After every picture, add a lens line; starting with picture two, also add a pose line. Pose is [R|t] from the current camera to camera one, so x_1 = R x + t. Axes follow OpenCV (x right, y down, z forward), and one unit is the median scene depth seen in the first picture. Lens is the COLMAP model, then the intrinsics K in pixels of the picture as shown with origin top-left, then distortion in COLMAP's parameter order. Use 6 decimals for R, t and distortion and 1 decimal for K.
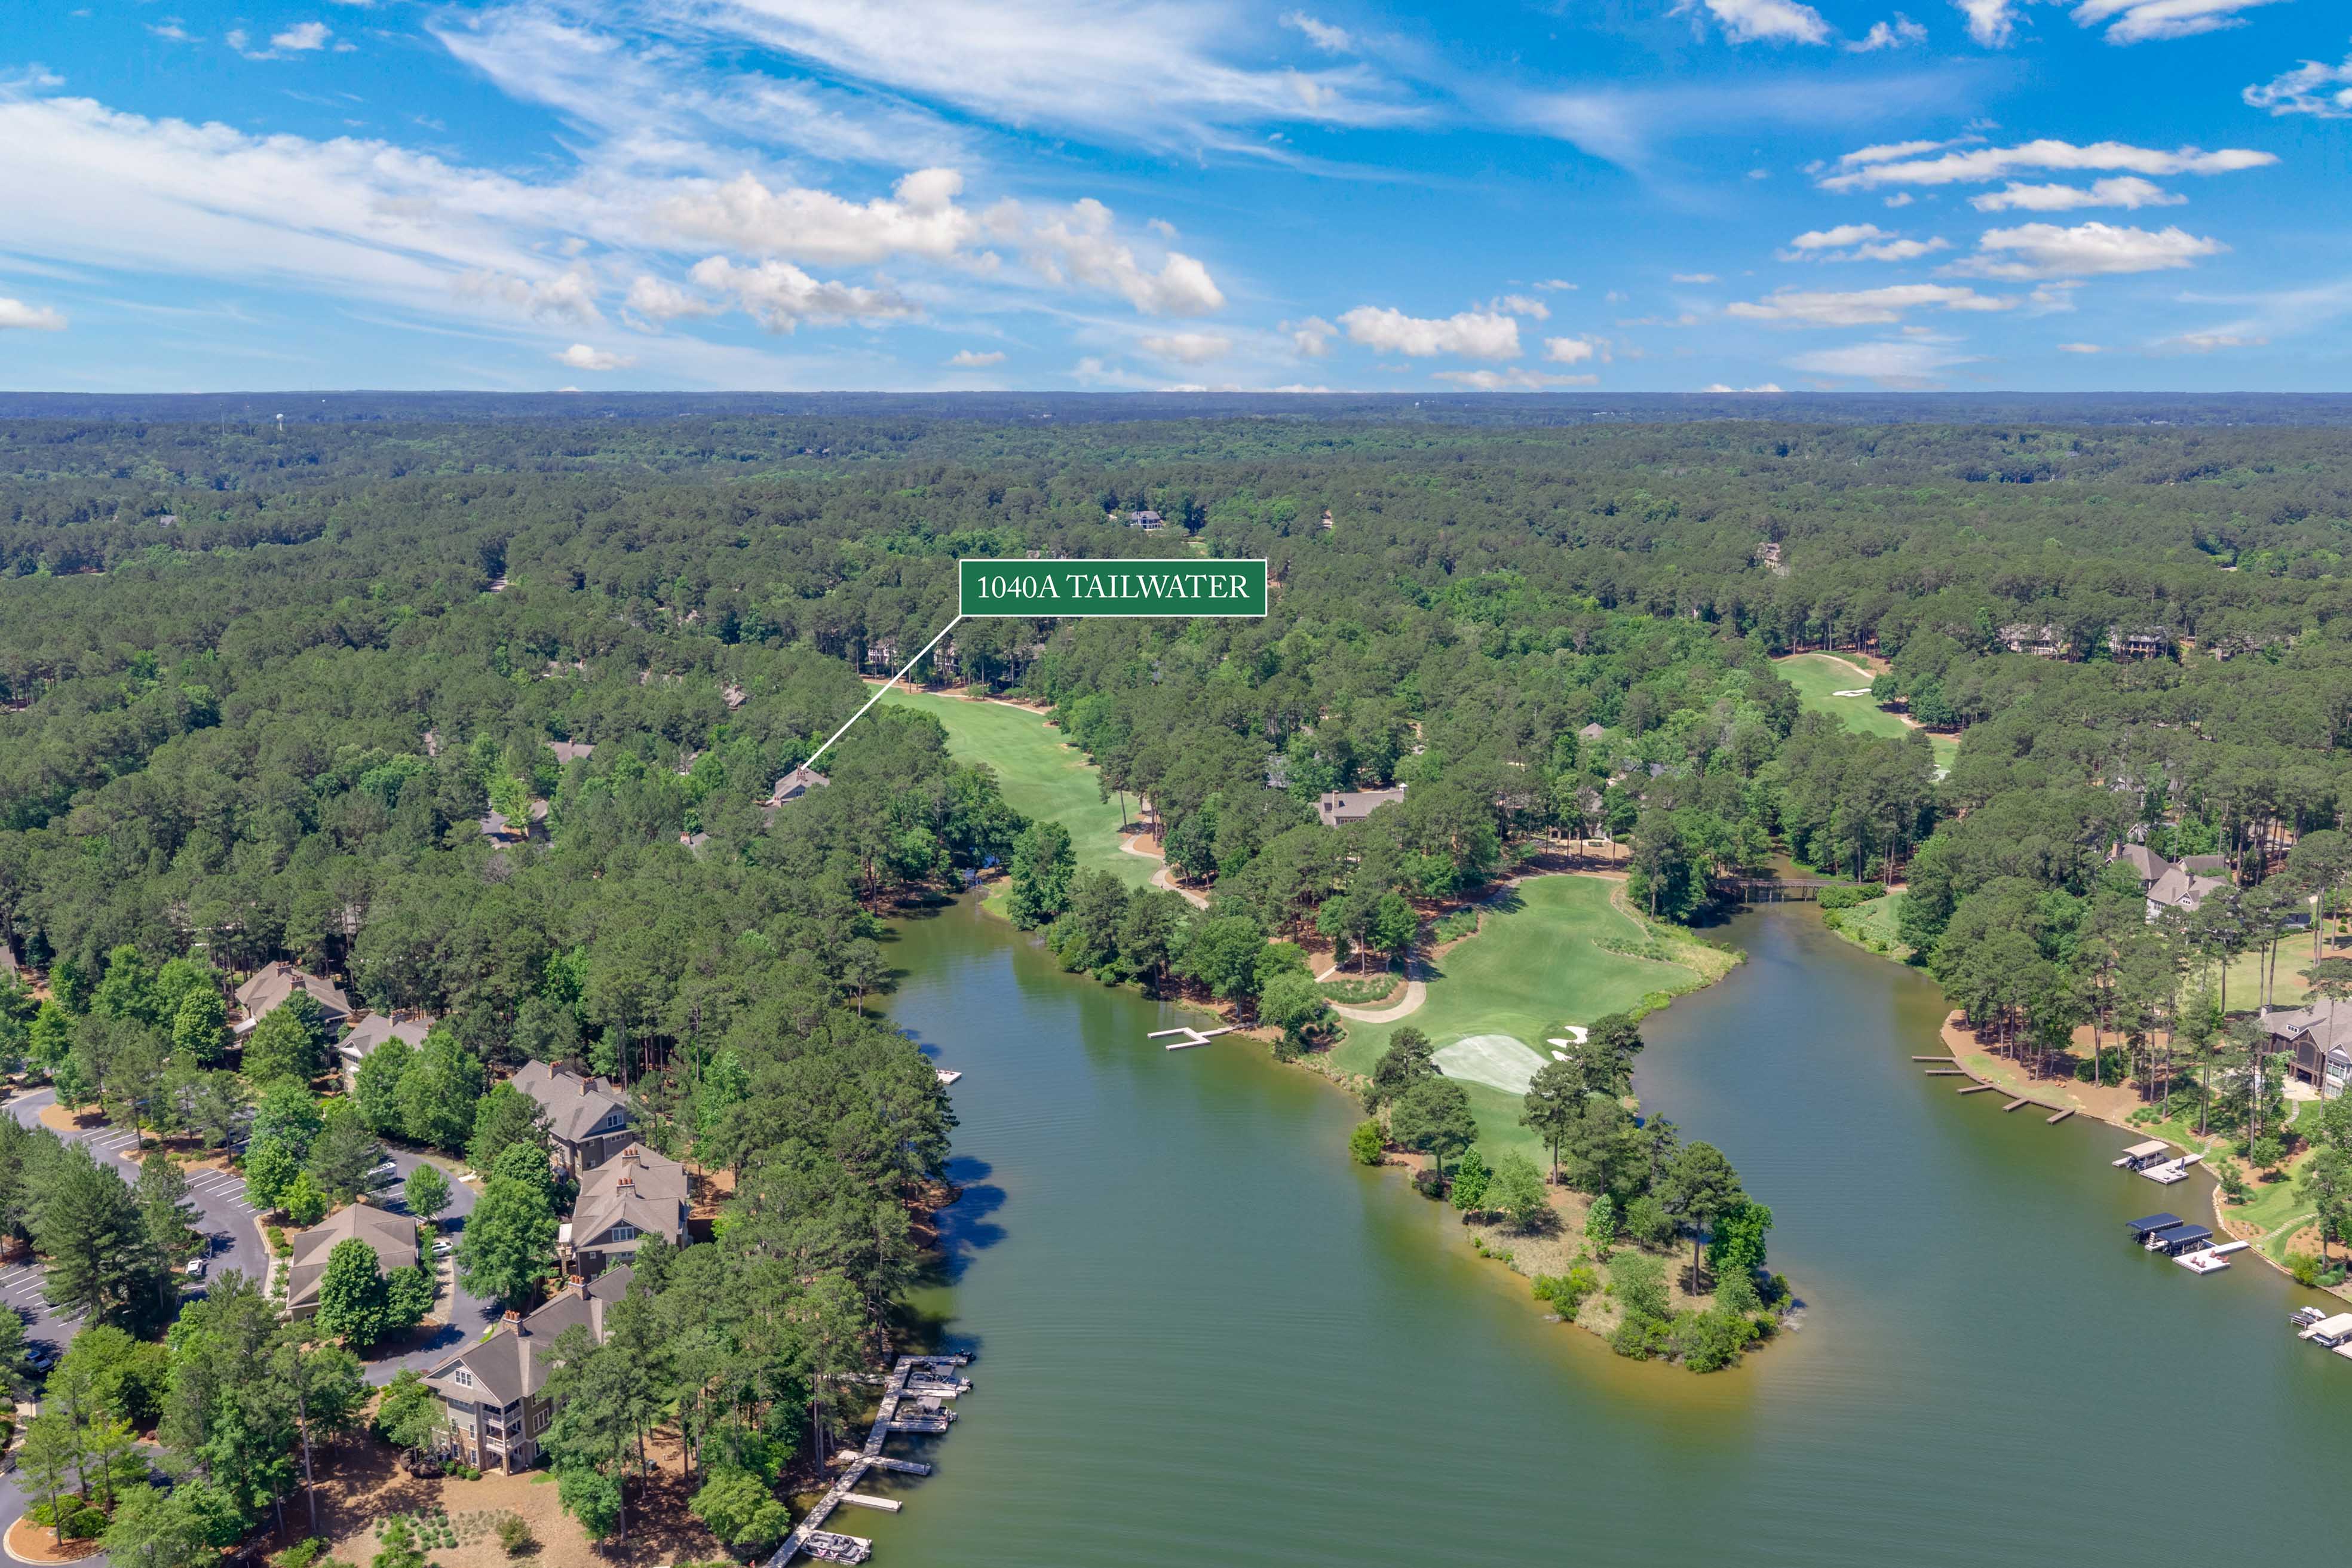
lens RADIAL K [[1974.9, 0, 1176.0], [0, 1974.9, 784.0], [0, 0, 1]] dist [0.040363, -0.079036]
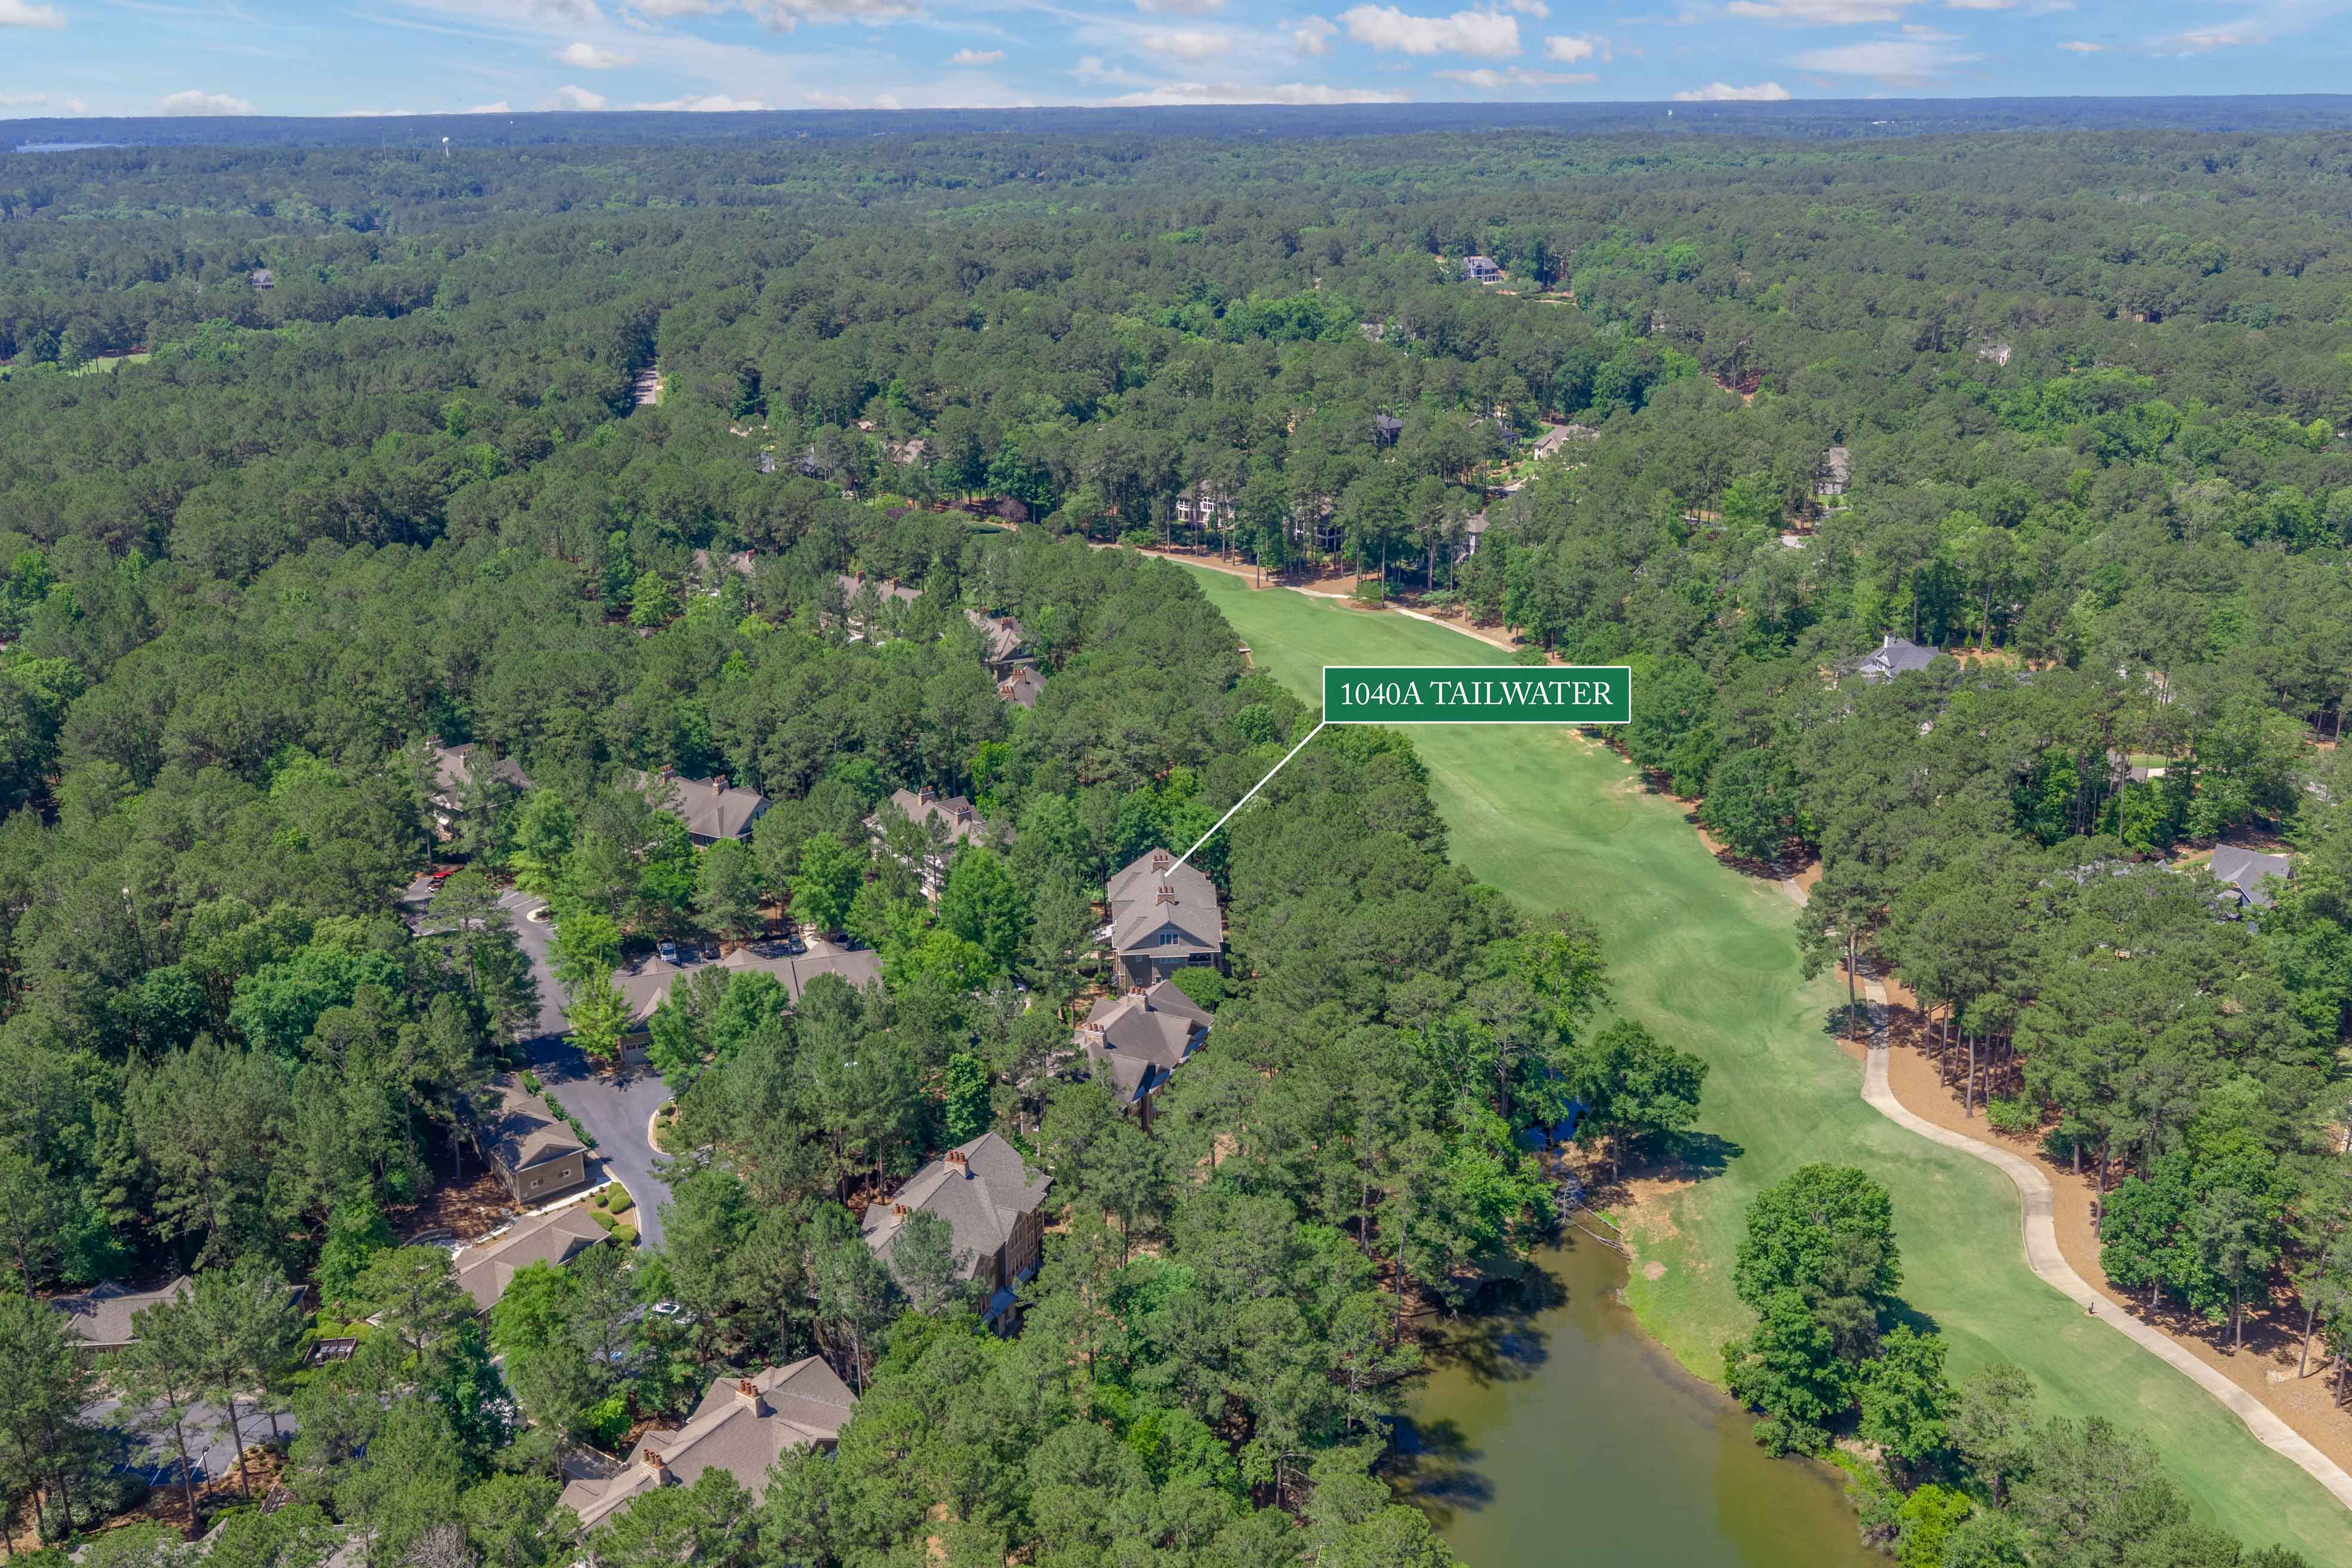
lens RADIAL K [[1974.9, 0, 1176.0], [0, 1974.9, 784.0], [0, 0, 1]] dist [0.040363, -0.079036]
pose [[0.995266, 0.021749, -0.094721, -0.076092], [-0.008863, 0.990888, 0.134394, -0.052487], [0.096781, -0.132919, 0.986390, 0.279429]]
